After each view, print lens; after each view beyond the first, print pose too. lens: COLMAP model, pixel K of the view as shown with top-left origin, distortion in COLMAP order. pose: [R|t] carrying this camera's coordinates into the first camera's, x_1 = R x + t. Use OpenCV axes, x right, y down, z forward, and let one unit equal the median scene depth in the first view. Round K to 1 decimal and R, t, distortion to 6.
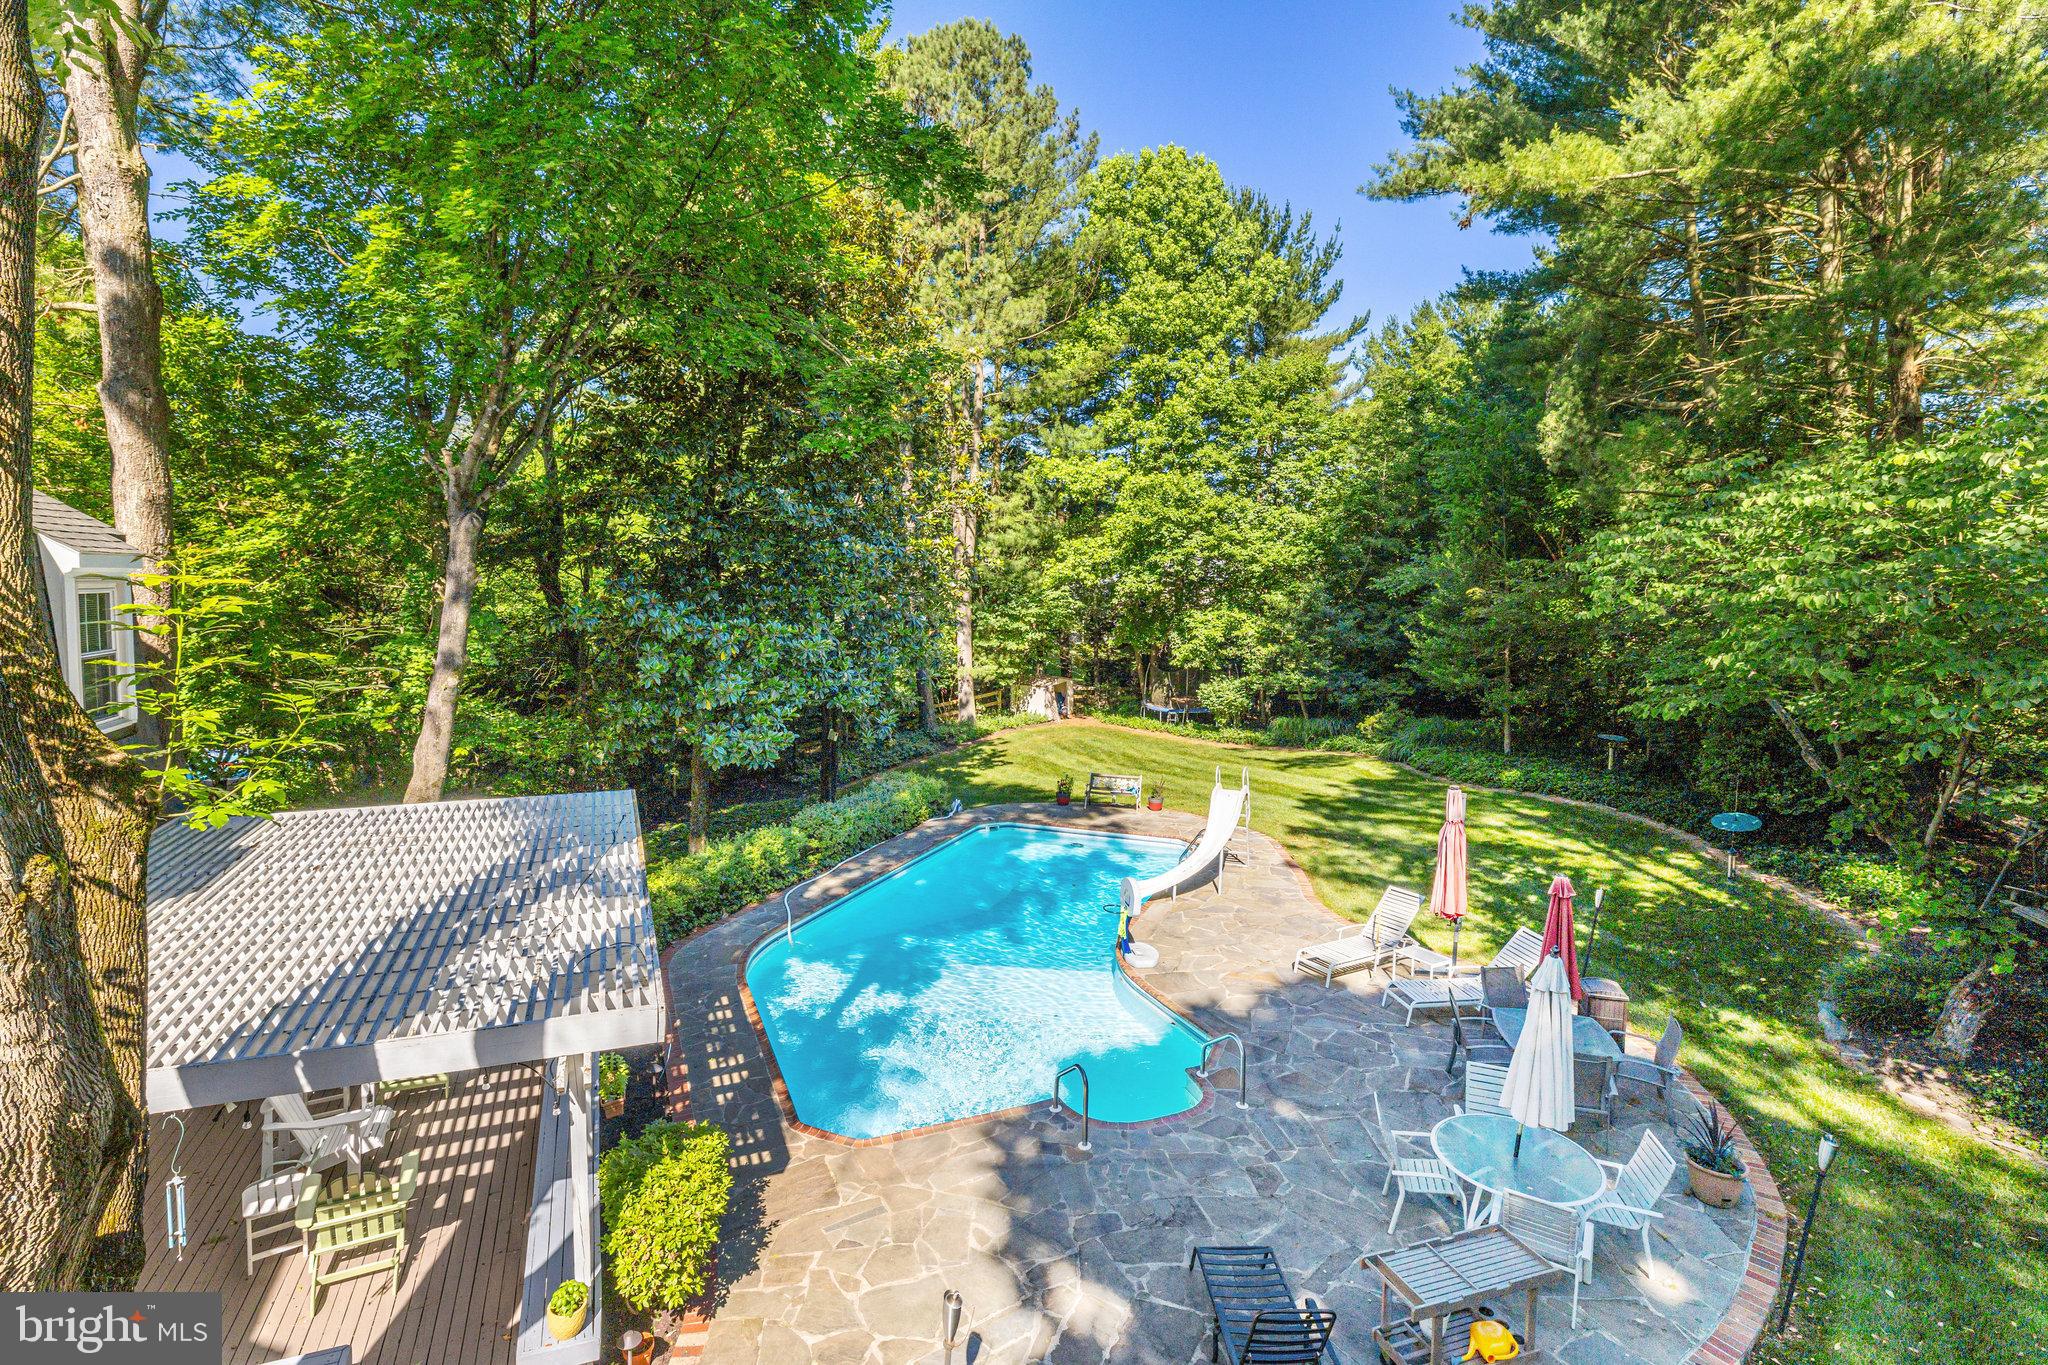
lens RADIAL K [[1033.3, 0, 1024.0], [0, 1033.3, 682.5], [0, 0, 1]] dist [0.000441, 0.001326]
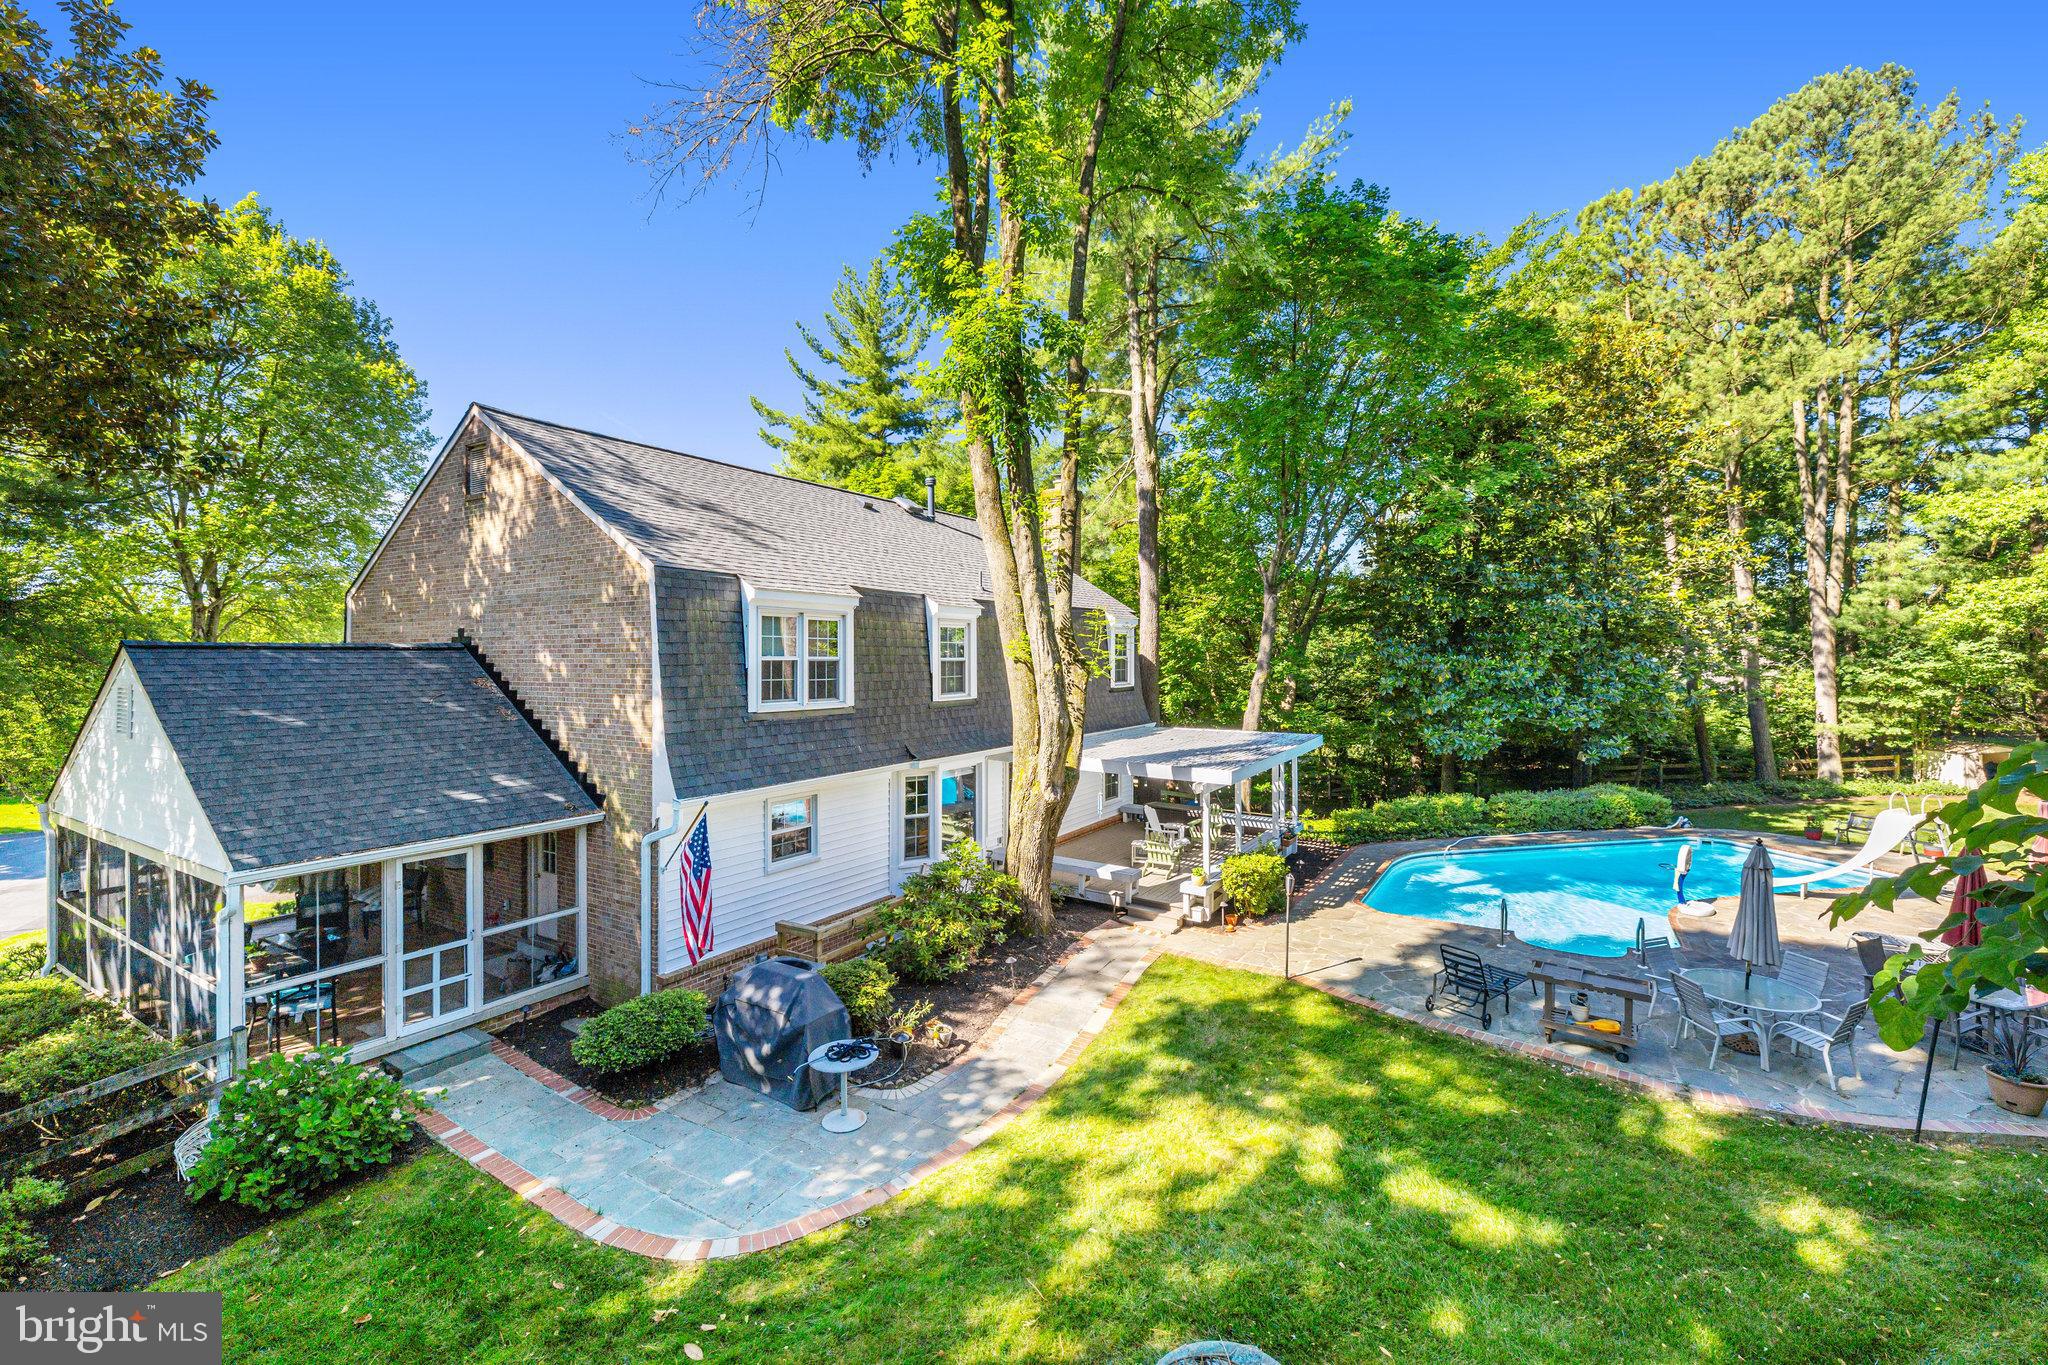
lens RADIAL K [[1015.9, 0, 1024.0], [0, 1015.9, 682.5], [0, 0, 1]] dist [-0.000657, -0.000162]
pose [[0.619482, -0.003070, -0.785004, 0.228398], [-0.061195, 0.996760, -0.052190, 0.043098], [0.782622, 0.080369, 0.617288, -0.175740]]
